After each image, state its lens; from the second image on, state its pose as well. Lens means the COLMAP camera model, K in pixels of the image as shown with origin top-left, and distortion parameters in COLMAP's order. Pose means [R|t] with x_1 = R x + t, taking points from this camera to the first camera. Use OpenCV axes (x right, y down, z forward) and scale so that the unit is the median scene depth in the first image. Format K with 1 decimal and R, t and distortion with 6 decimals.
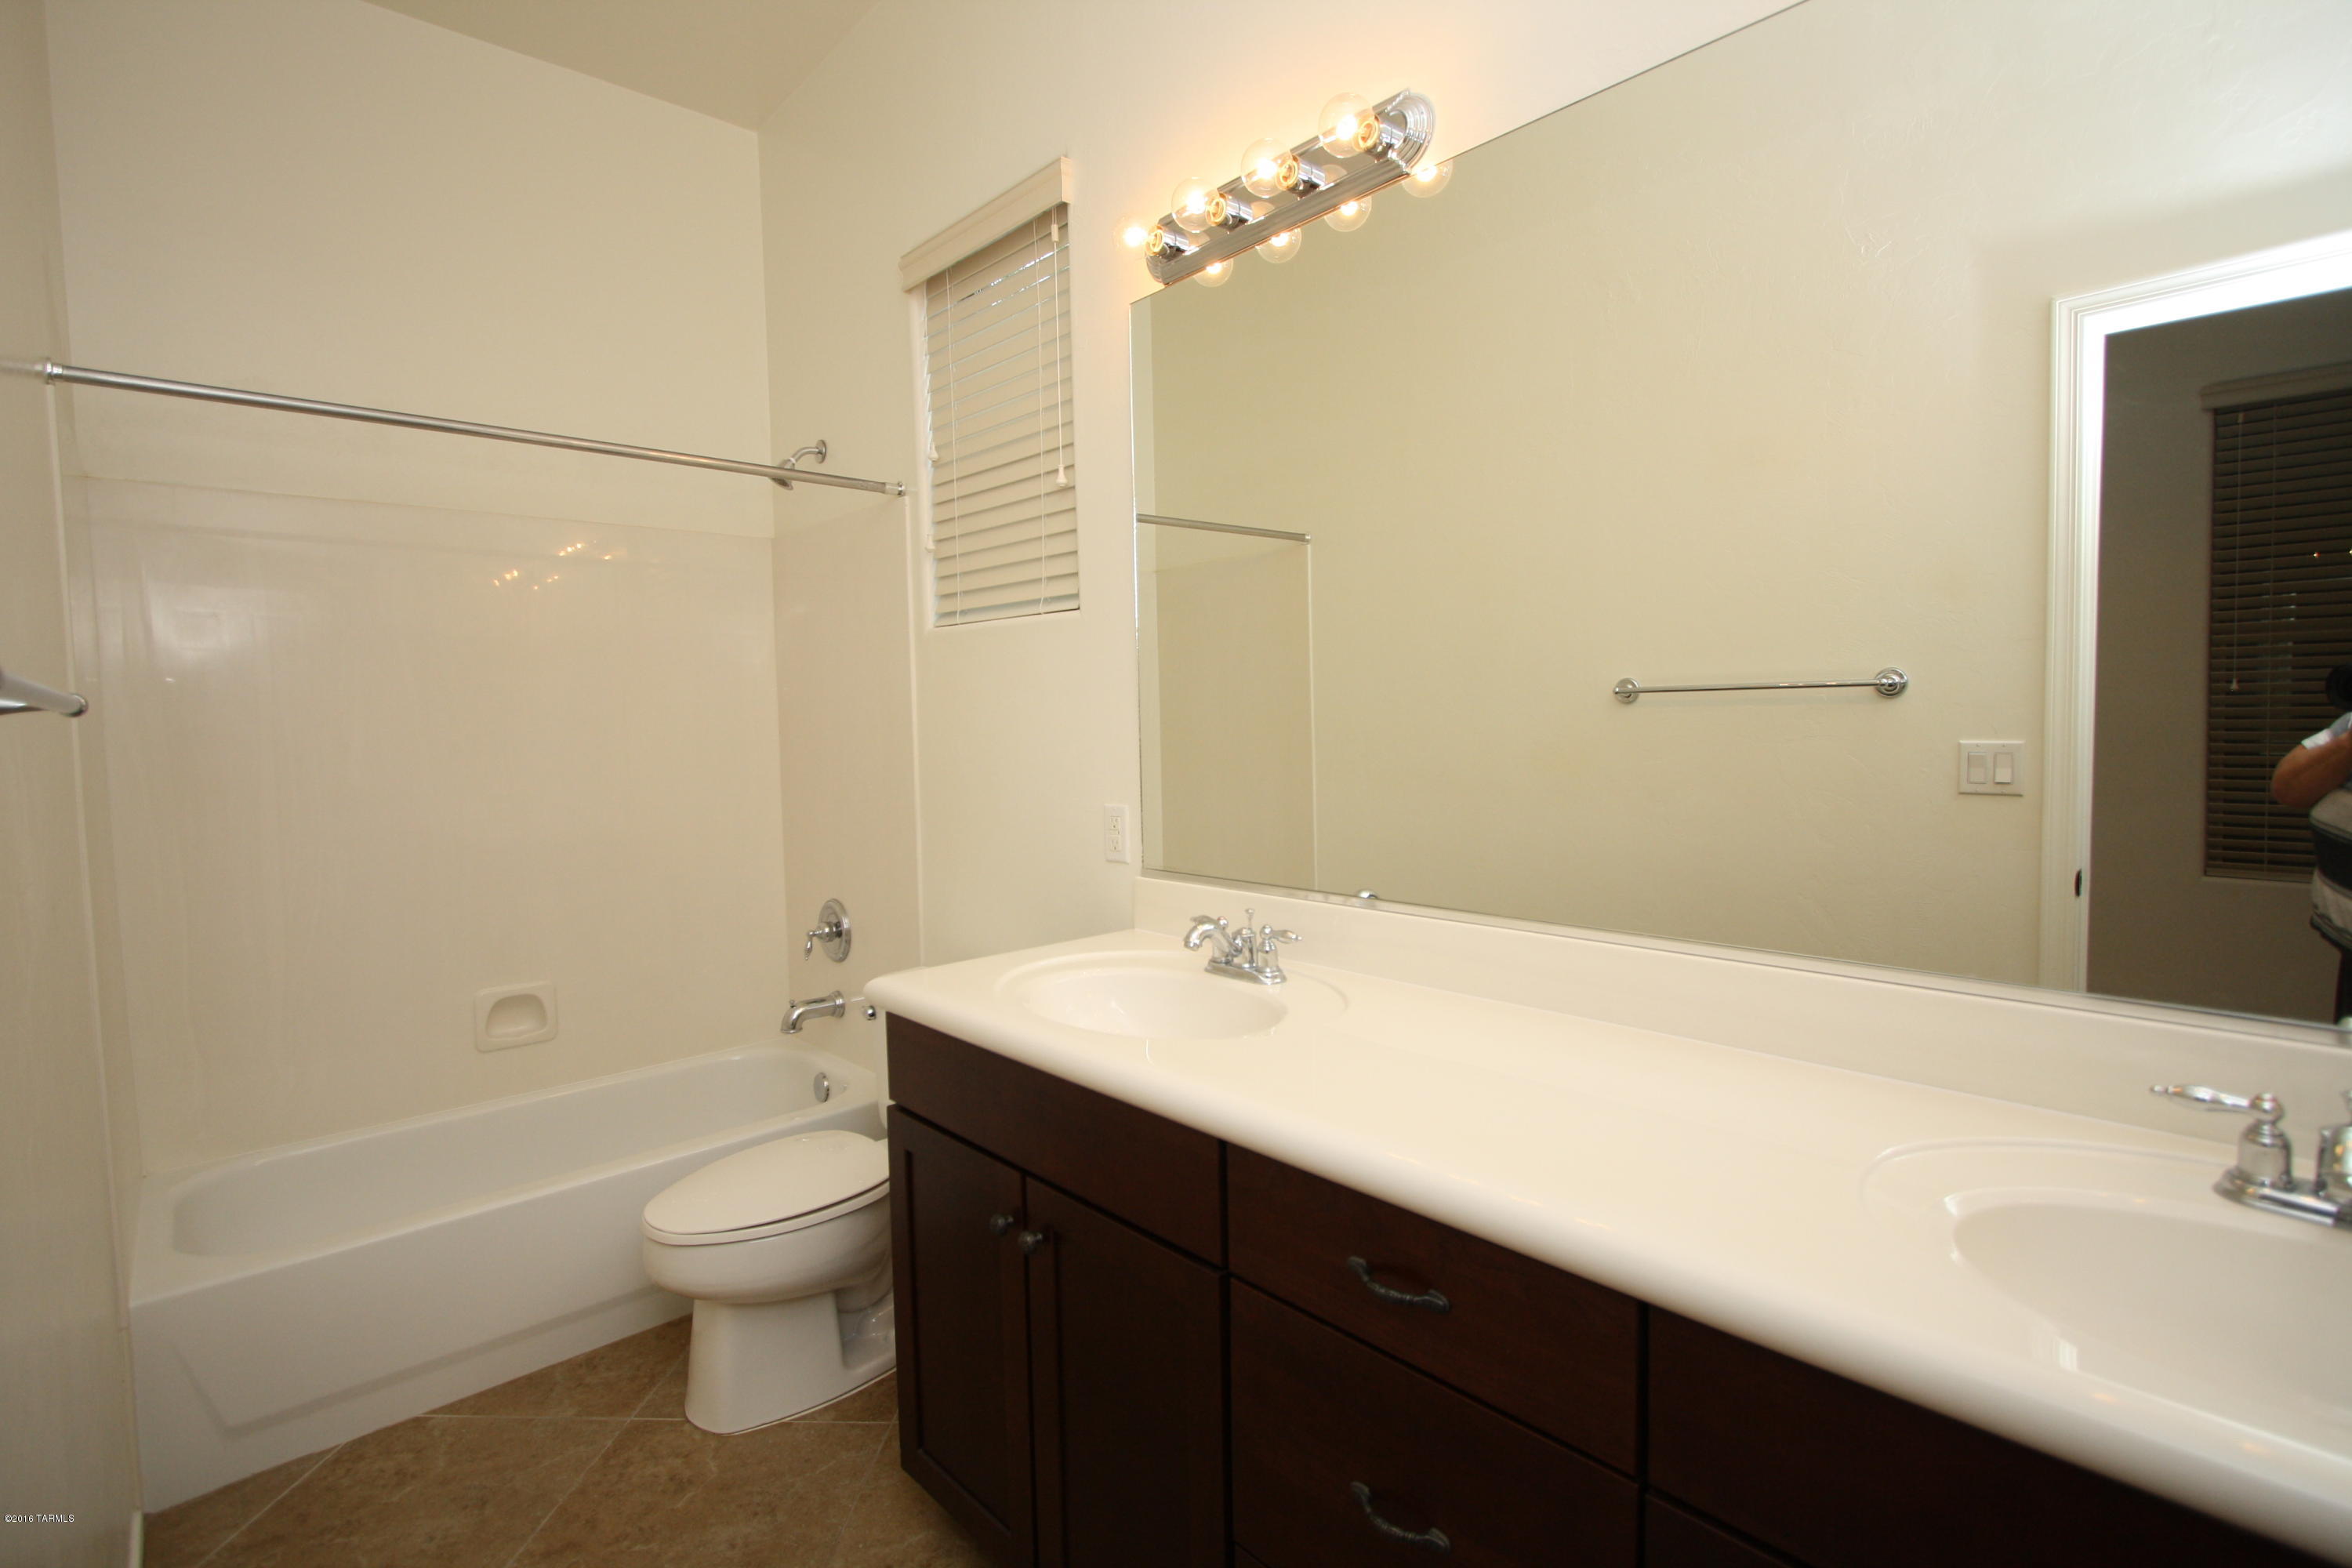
lens RADIAL K [[1093.2, 0, 1176.1], [0, 1093.2, 779.2], [0, 0, 1]] dist [-0.015399, 0.001891]
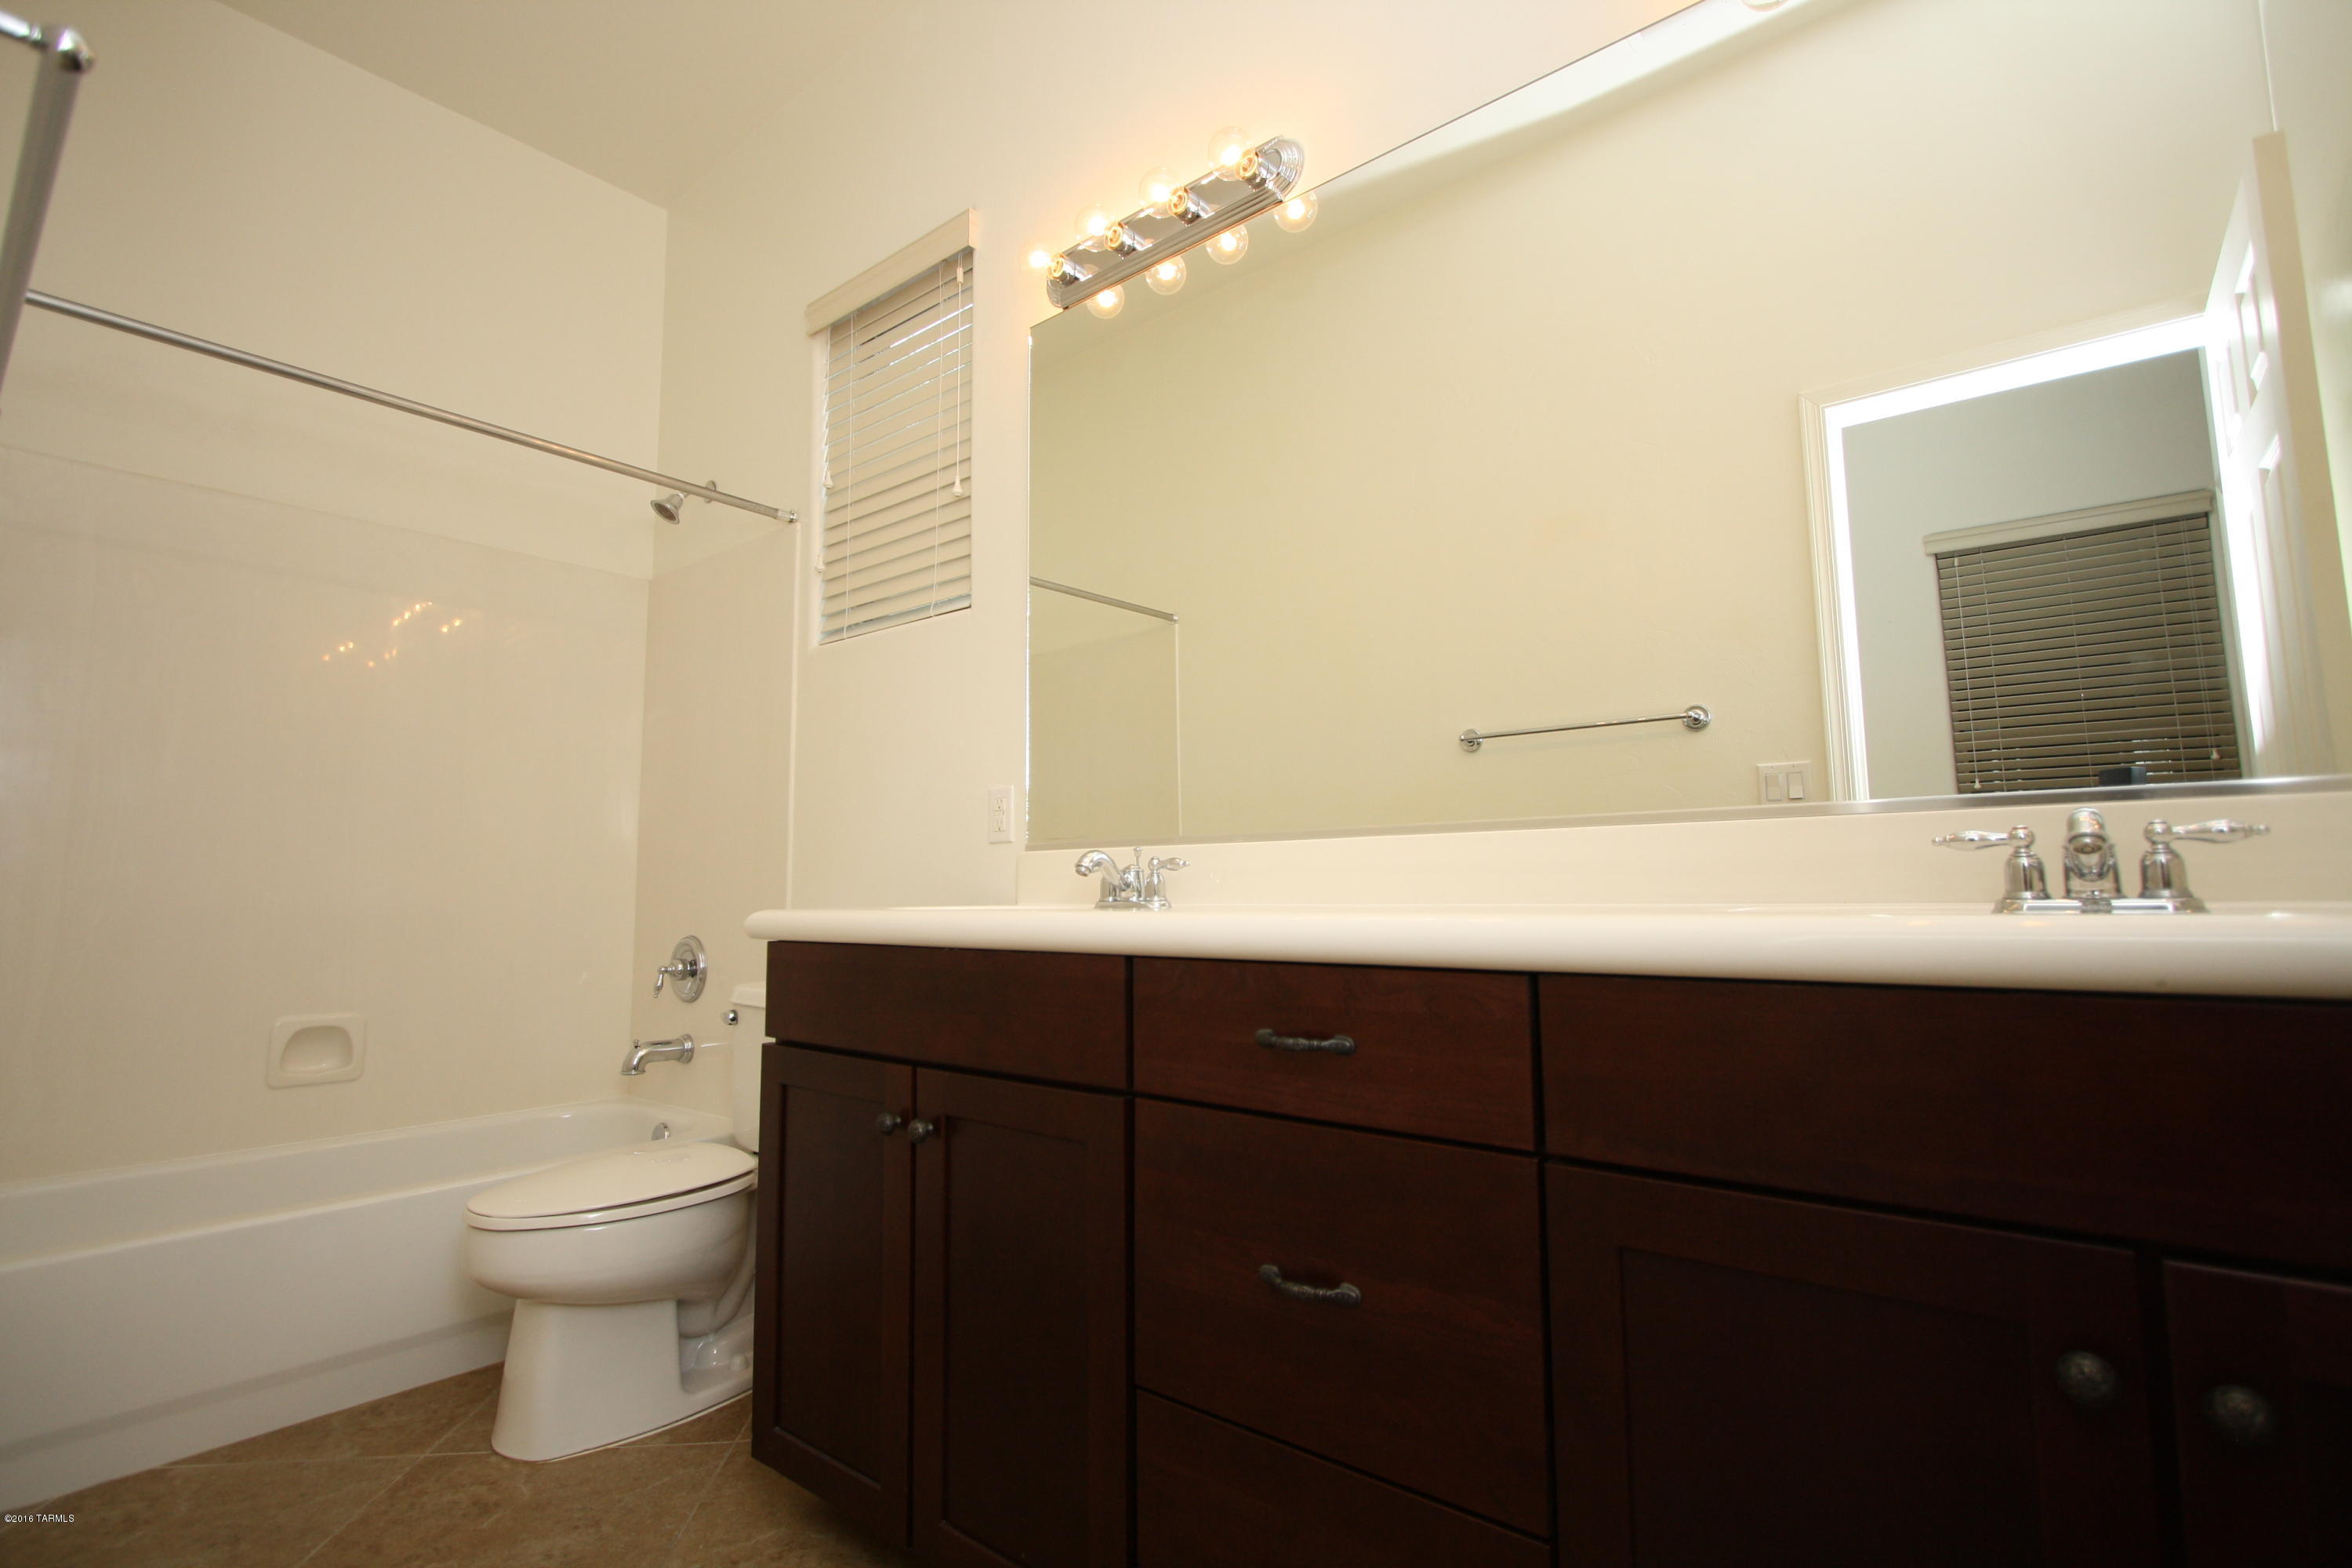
lens RADIAL K [[1093.2, 0, 1174.1], [0, 1093.2, 778.0], [0, 0, 1]] dist [-0.015399, 0.001891]
pose [[0.990914, 0.024585, 0.132229, -0.031714], [-0.002402, 0.986230, -0.165364, 0.189913], [-0.134473, 0.163544, 0.977328, -0.023177]]
